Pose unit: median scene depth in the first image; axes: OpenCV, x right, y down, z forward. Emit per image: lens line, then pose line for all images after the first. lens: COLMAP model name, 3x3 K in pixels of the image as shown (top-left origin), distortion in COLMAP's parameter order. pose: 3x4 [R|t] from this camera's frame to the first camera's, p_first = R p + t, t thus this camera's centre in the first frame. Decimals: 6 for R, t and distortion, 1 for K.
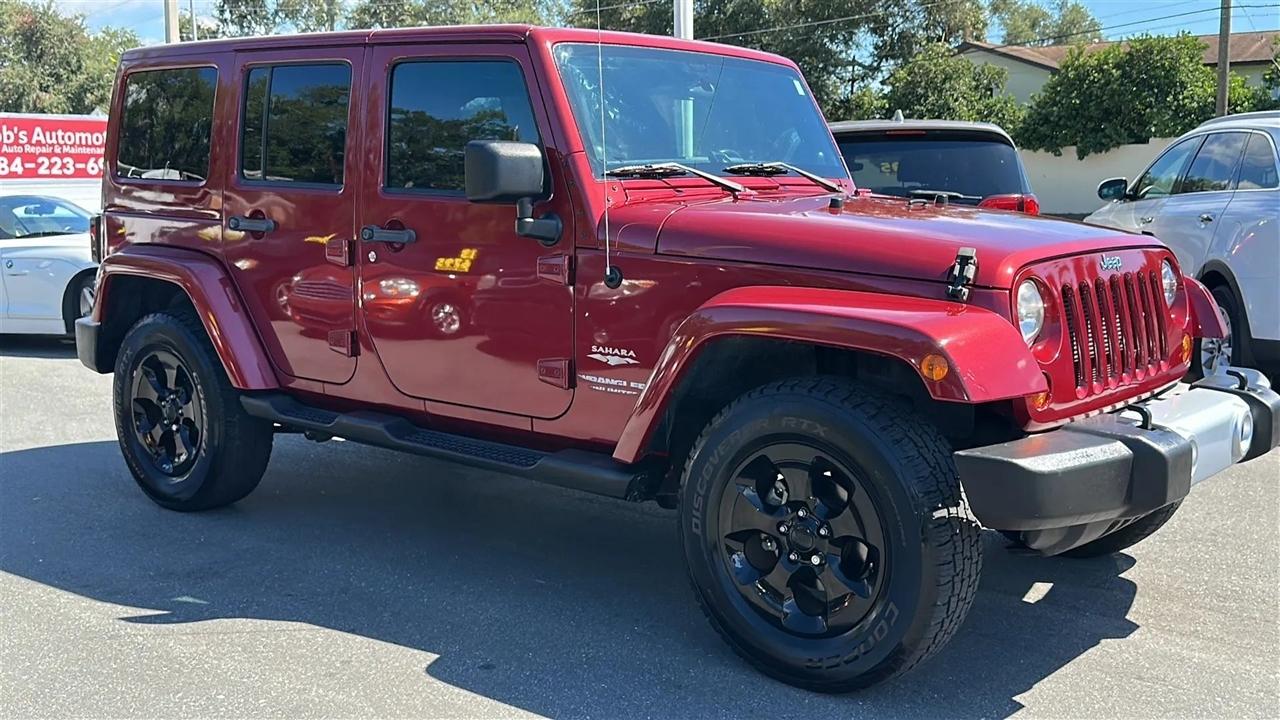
lens RADIAL K [[1324.1, 0, 625.5], [0, 1324.1, 381.4], [0, 0, 1]] dist [0.196642, -0.458303]
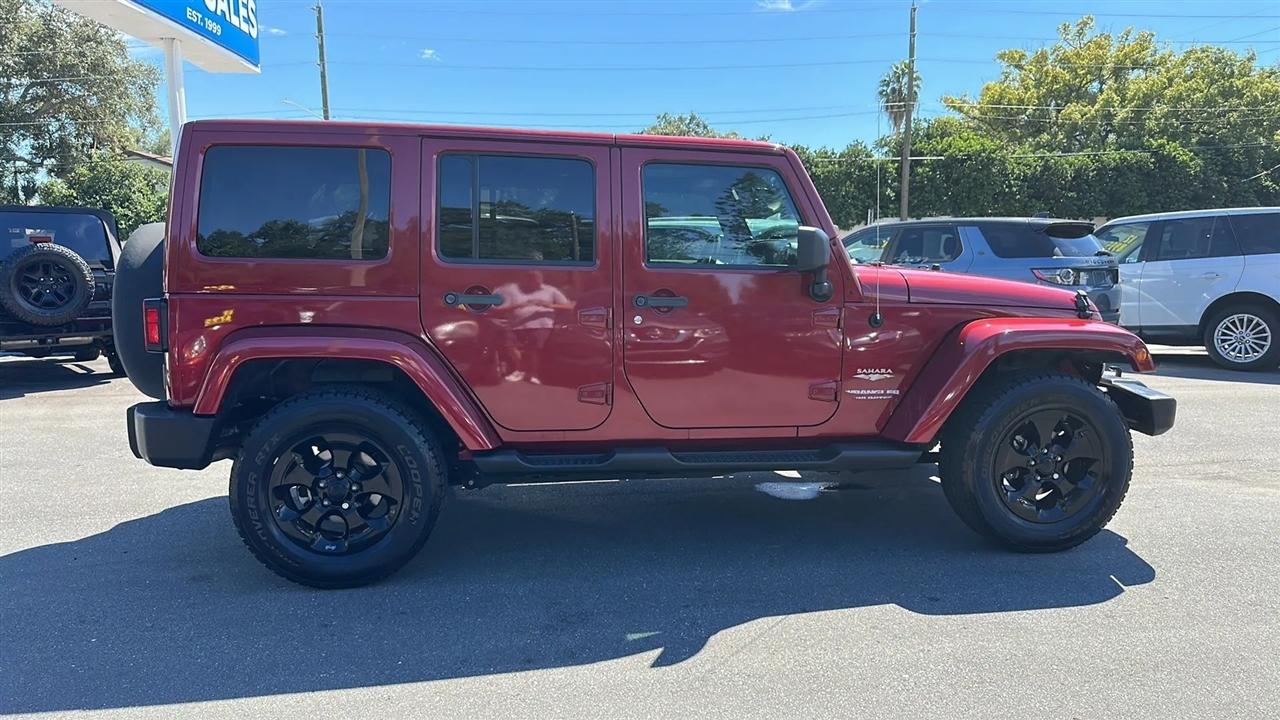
lens RADIAL K [[866.2, 0, 640.0], [0, 866.2, 360.0], [0, 0, 1]] dist [0.065819, -0.073025]
pose [[0.668270, -0.089214, 0.738550, -0.719114], [0.109114, 0.993801, 0.021317, -0.067486], [-0.735873, 0.066340, 0.673862, 0.434886]]
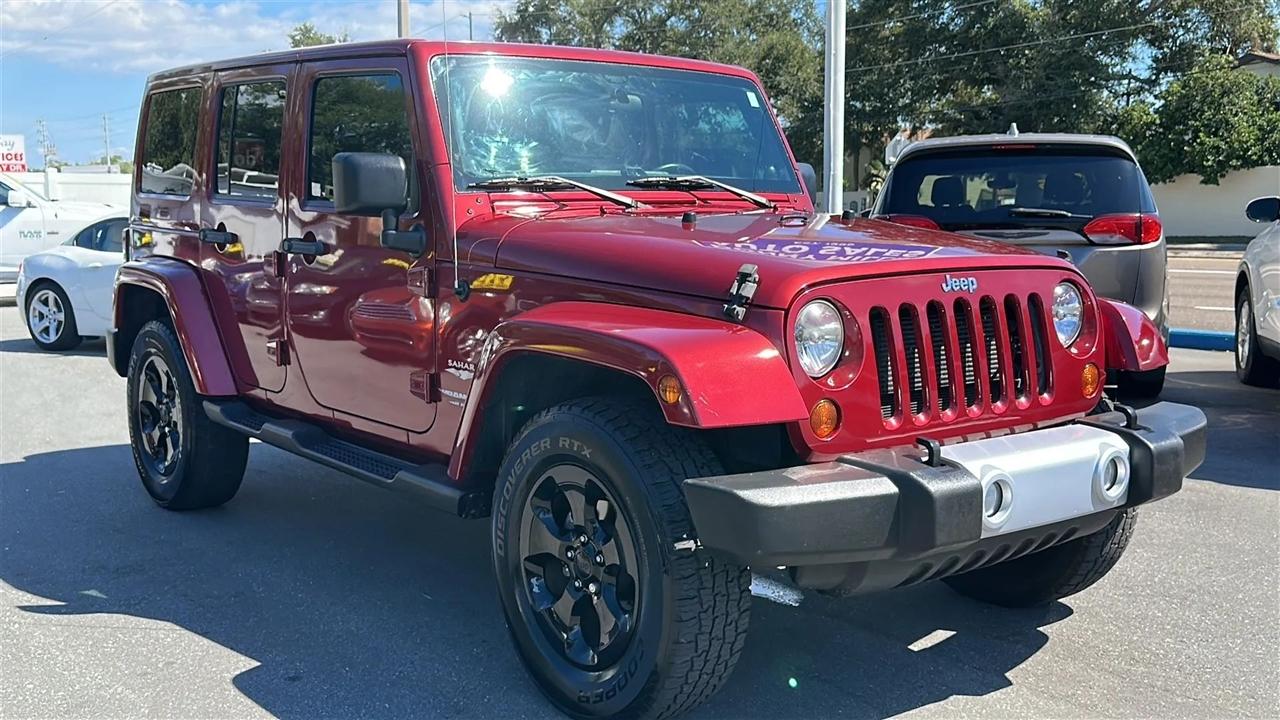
lens RADIAL K [[1324.1, 0, 625.5], [0, 1324.1, 381.4], [0, 0, 1]] dist [0.196642, -0.458303]
pose [[0.979046, 0.029041, -0.201559, 0.247155], [-0.032221, 0.999402, -0.012512, -0.002195], [0.201075, 0.018744, 0.979396, 0.047314]]
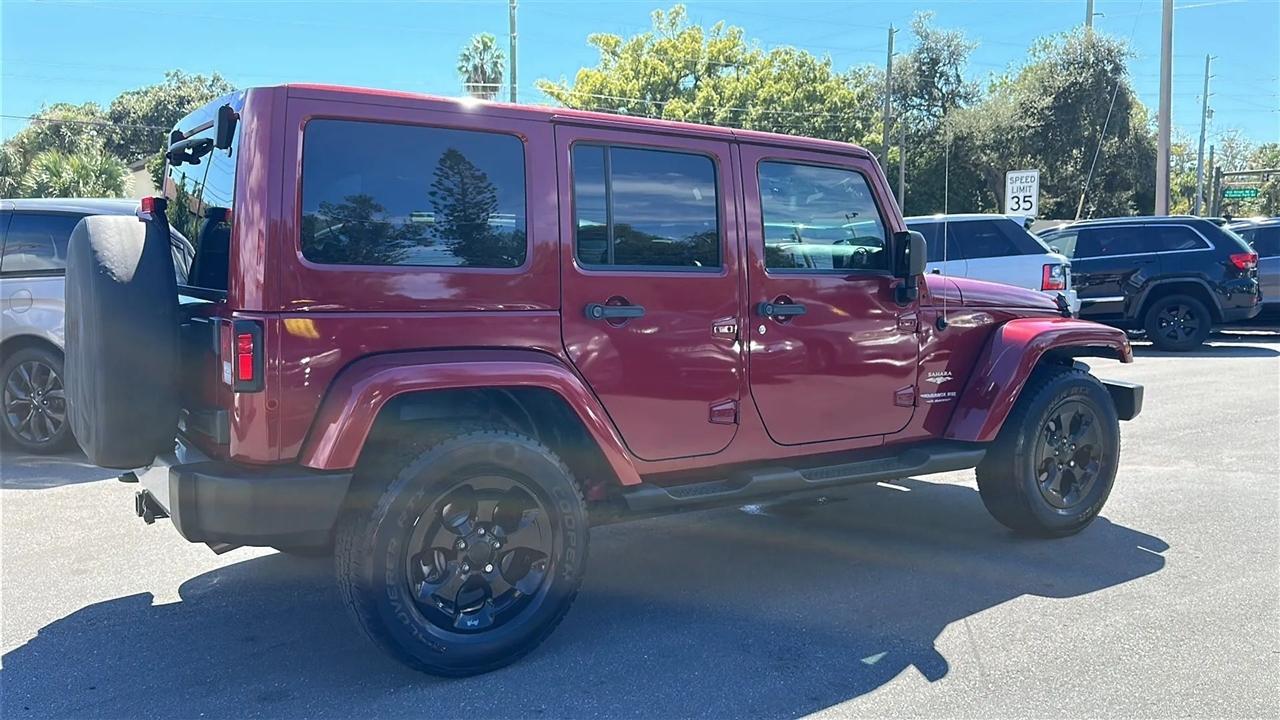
lens RADIAL K [[1063.3, 0, 640.0], [0, 1063.3, 360.0], [0, 0, 1]] dist [0.142905, -0.252338]
pose [[0.278795, -0.089954, 0.956128, -1.002755], [0.144297, 0.988224, 0.050899, -0.118571], [-0.949448, 0.123776, 0.288492, 0.780000]]
